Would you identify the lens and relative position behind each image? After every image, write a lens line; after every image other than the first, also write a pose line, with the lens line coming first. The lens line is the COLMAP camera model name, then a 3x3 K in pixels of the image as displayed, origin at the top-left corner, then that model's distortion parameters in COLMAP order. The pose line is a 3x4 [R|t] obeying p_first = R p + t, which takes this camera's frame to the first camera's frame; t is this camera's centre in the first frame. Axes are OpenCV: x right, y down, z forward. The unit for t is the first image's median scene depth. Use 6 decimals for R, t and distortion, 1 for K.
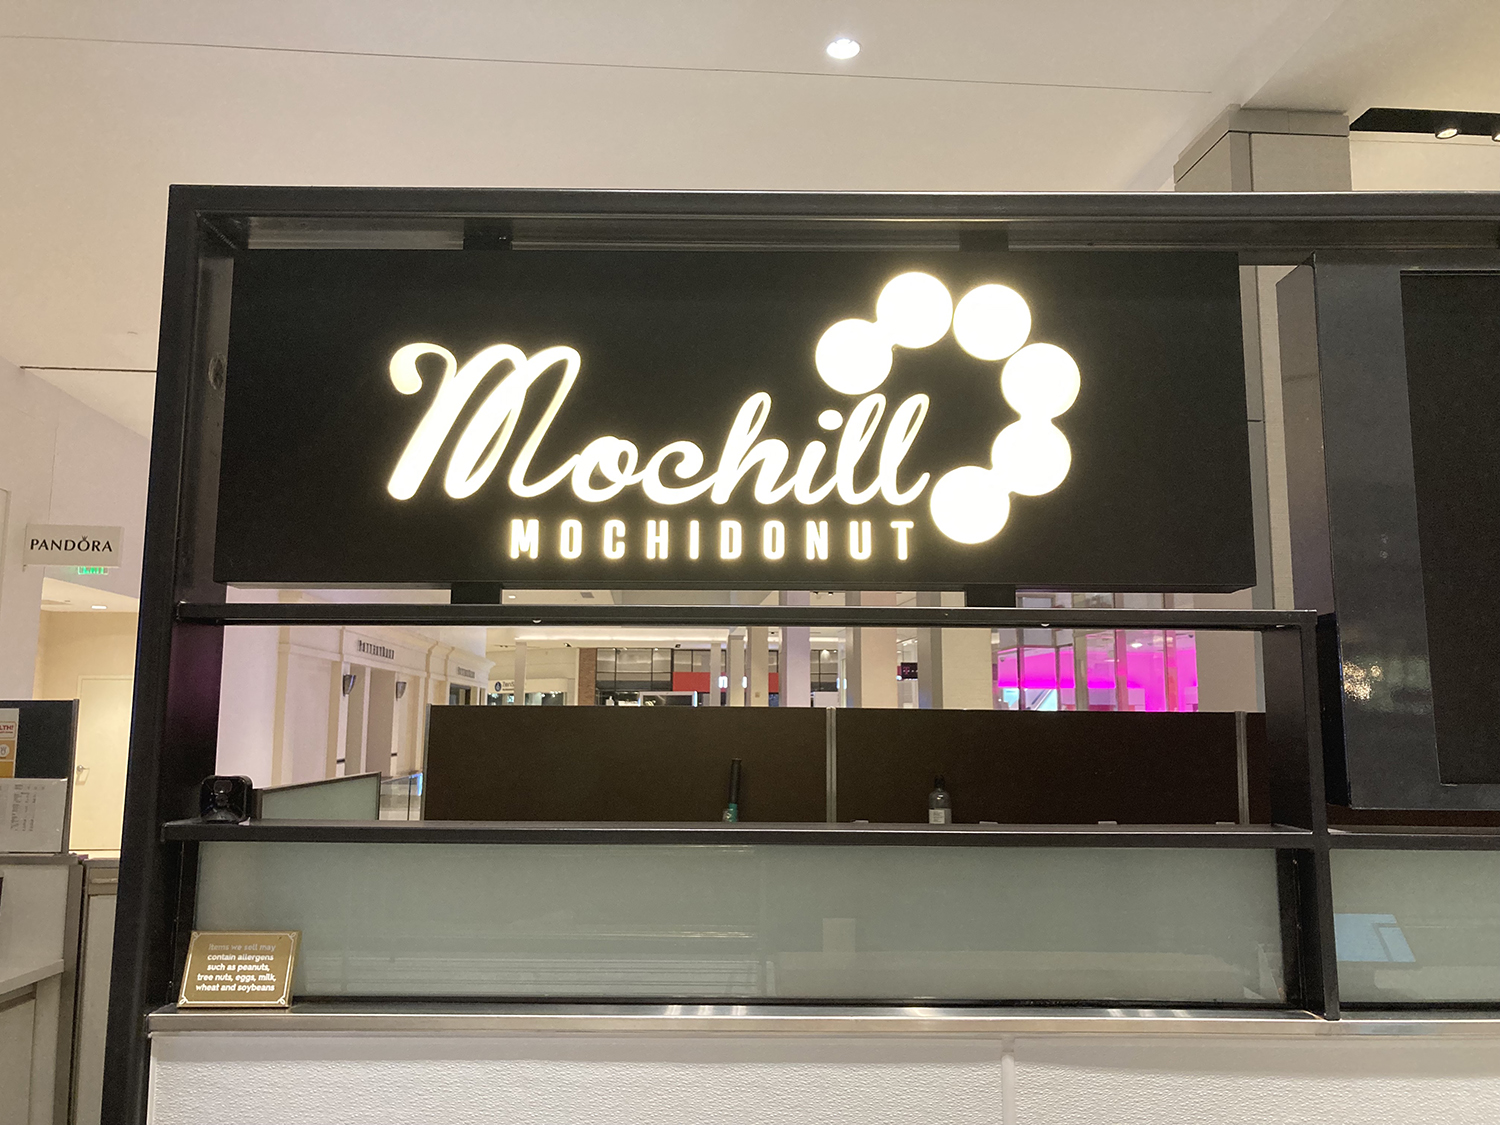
lens RADIAL K [[1230.1, 0, 750.5], [0, 1230.1, 548.6], [0, 0, 1]] dist [0.043881, -0.043833]
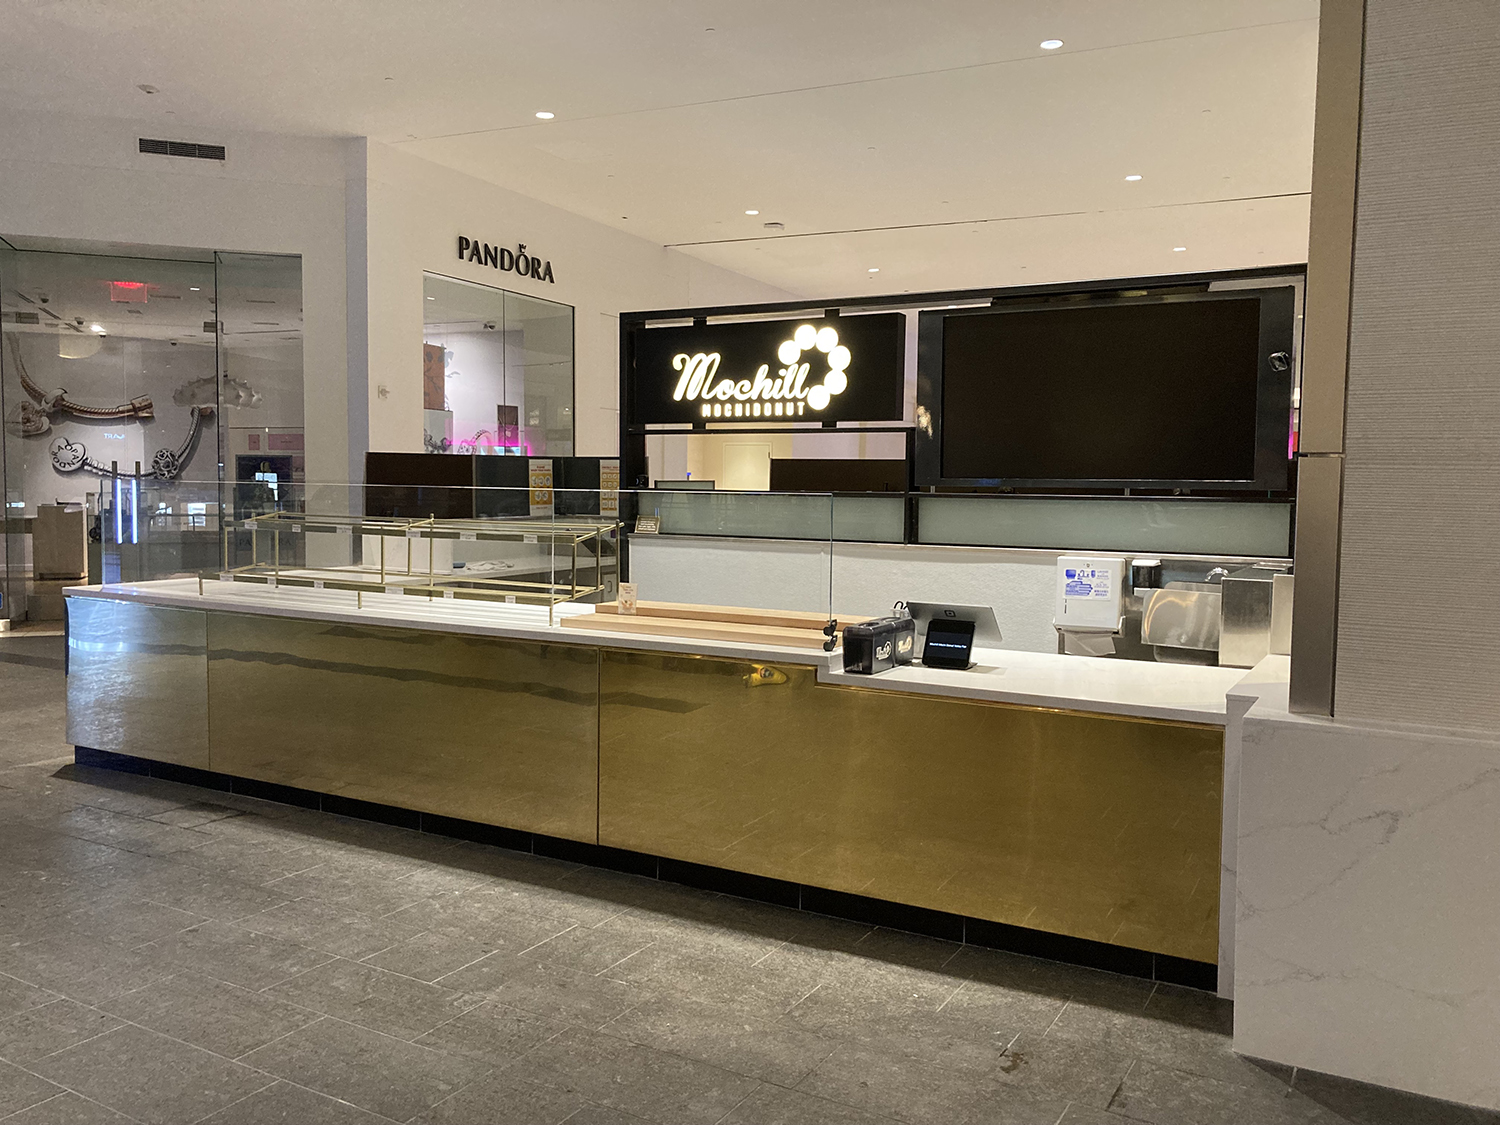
lens RADIAL K [[1230.1, 0, 726.2], [0, 1230.1, 539.9], [0, 0, 1]] dist [0.043881, -0.043833]
pose [[0.861364, 0.030559, -0.507068, 1.675000], [0.064738, 0.983446, 0.169241, -0.236860], [0.503846, -0.178605, 0.845127, -2.040690]]
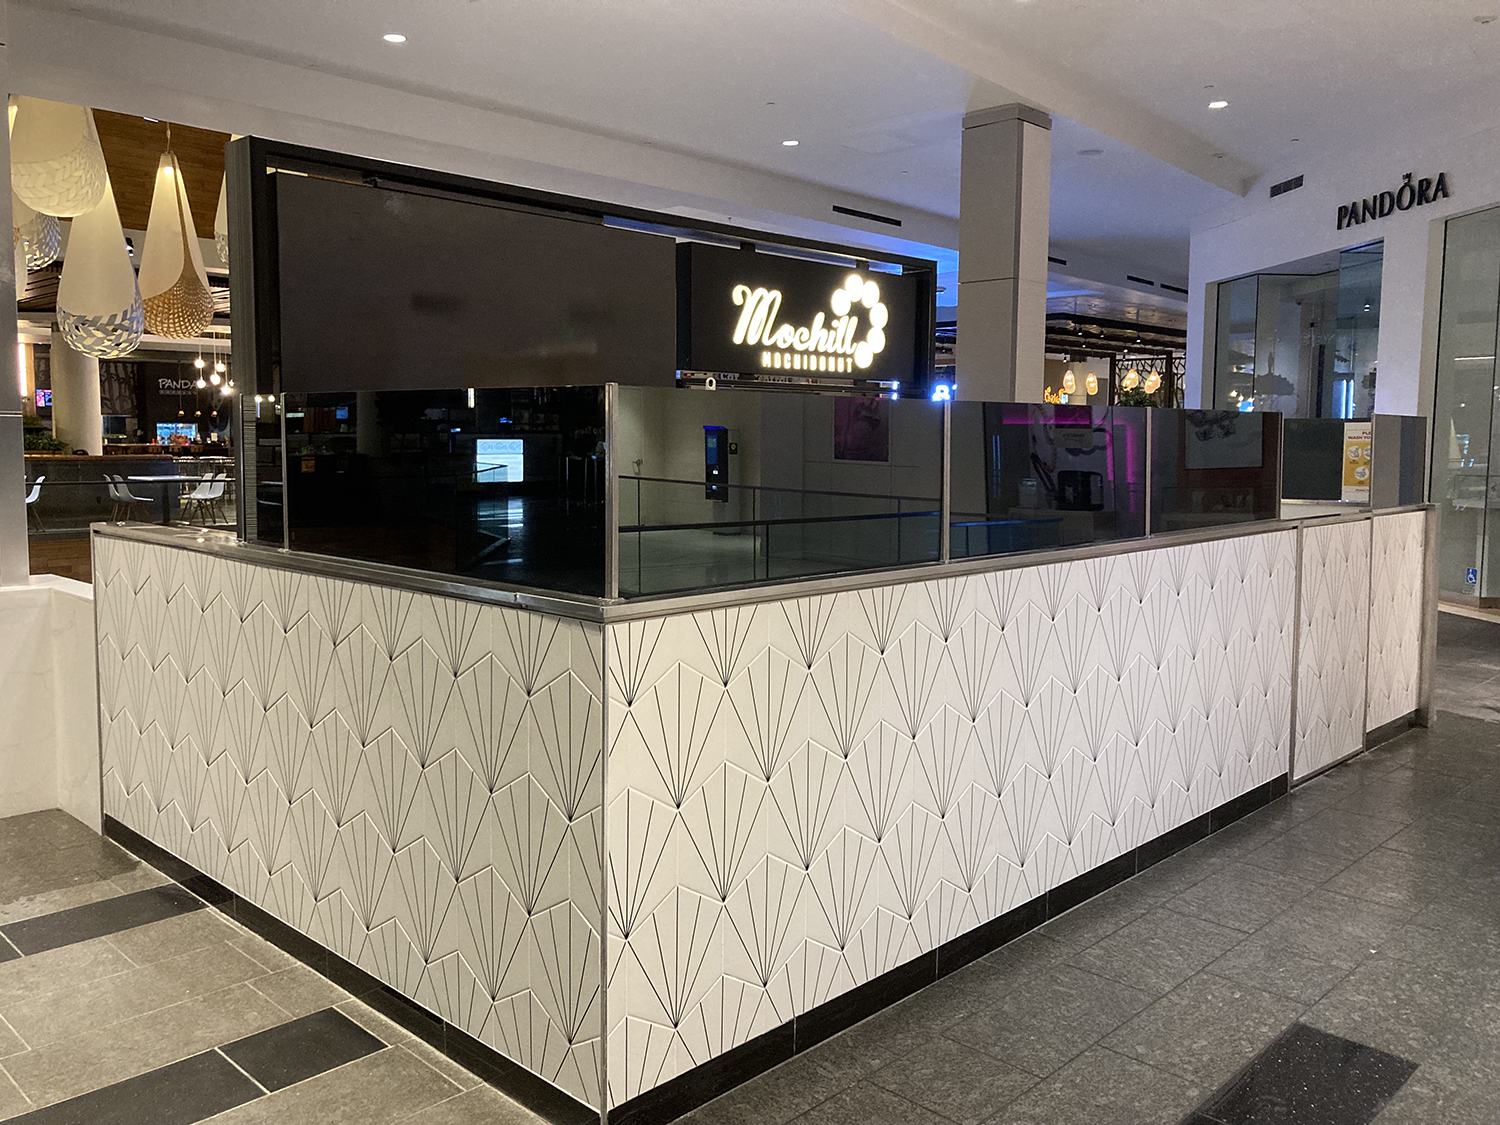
lens RADIAL K [[1230.1, 0, 751.7], [0, 1230.1, 551.3], [0, 0, 1]] dist [0.043881, -0.043833]
pose [[0.690974, -0.070152, 0.719467, -2.321548], [-0.106769, 0.974460, 0.197556, -0.136817], [-0.714951, -0.213322, 0.665837, -1.005518]]
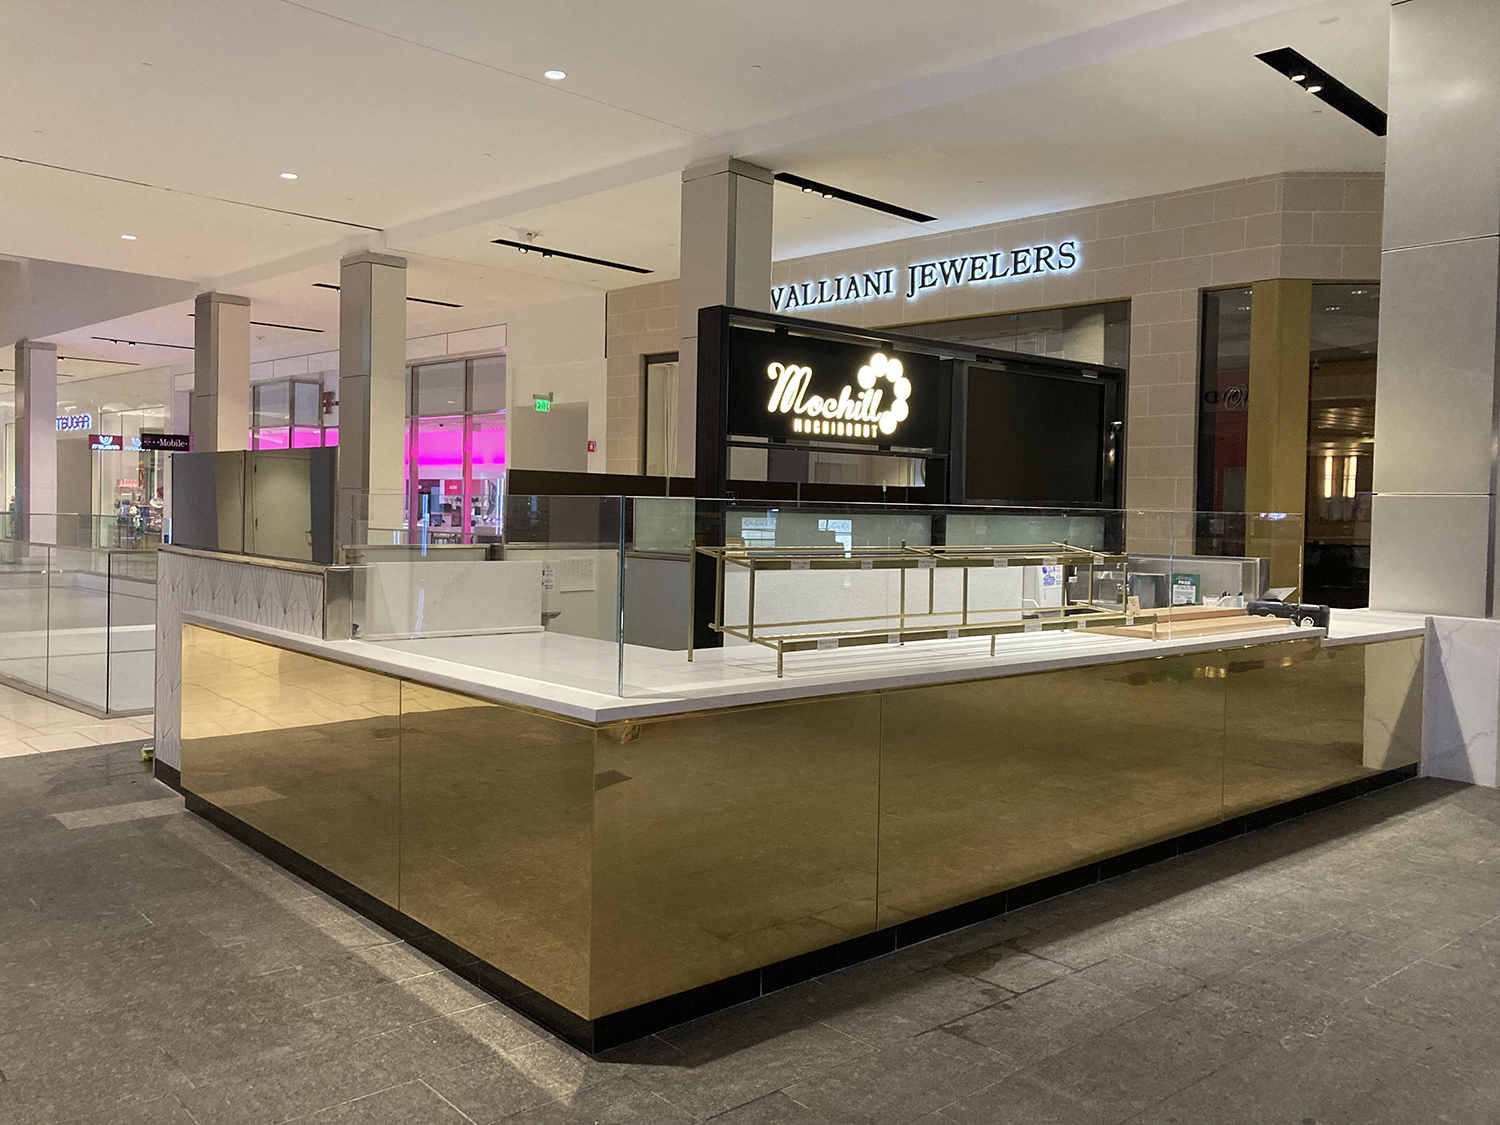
lens RADIAL K [[1230.1, 0, 737.7], [0, 1230.1, 541.4], [0, 0, 1]] dist [0.043881, -0.043833]
pose [[0.757249, -0.008875, 0.653067, -2.514274], [-0.104561, 0.985363, 0.134632, -0.131193], [-0.644703, -0.170236, 0.745237, -1.468989]]
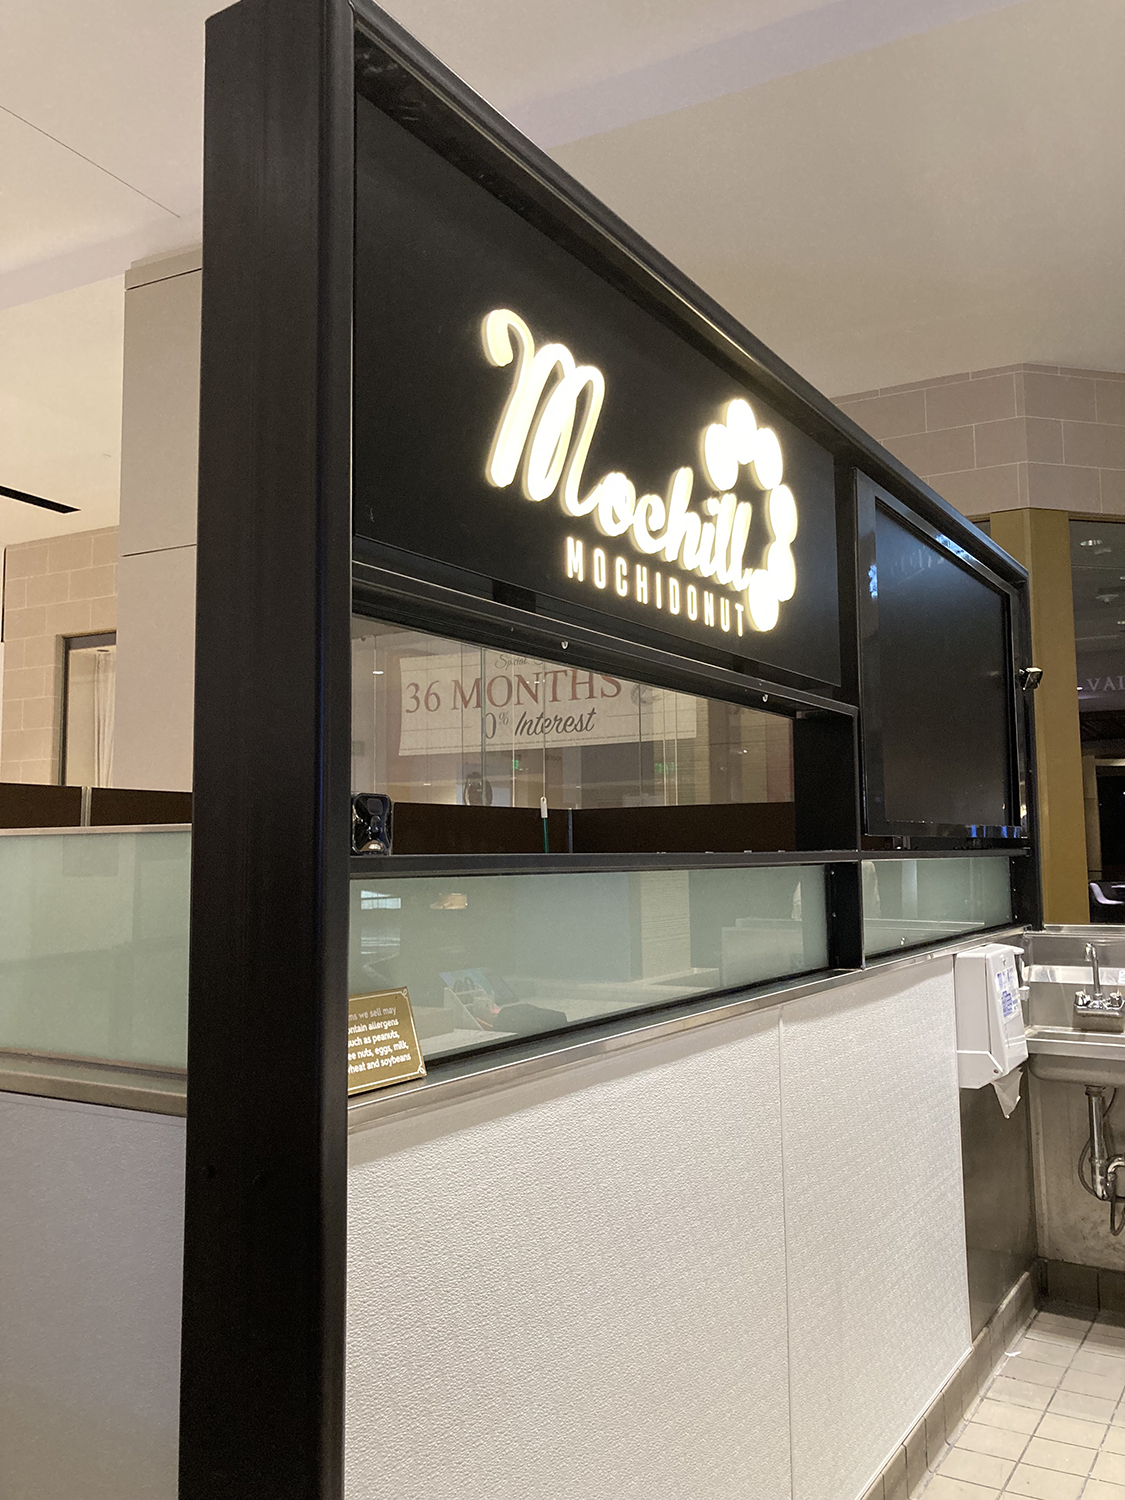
lens RADIAL K [[1230.1, 0, 583.8], [0, 1230.1, 739.3], [0, 0, 1]] dist [0.043881, -0.043833]
pose [[0.520620, 0.067094, 0.851148, -0.975486], [-0.103541, 0.994511, -0.015062, 0.143389], [-0.847487, -0.080288, 0.524710, 0.478970]]
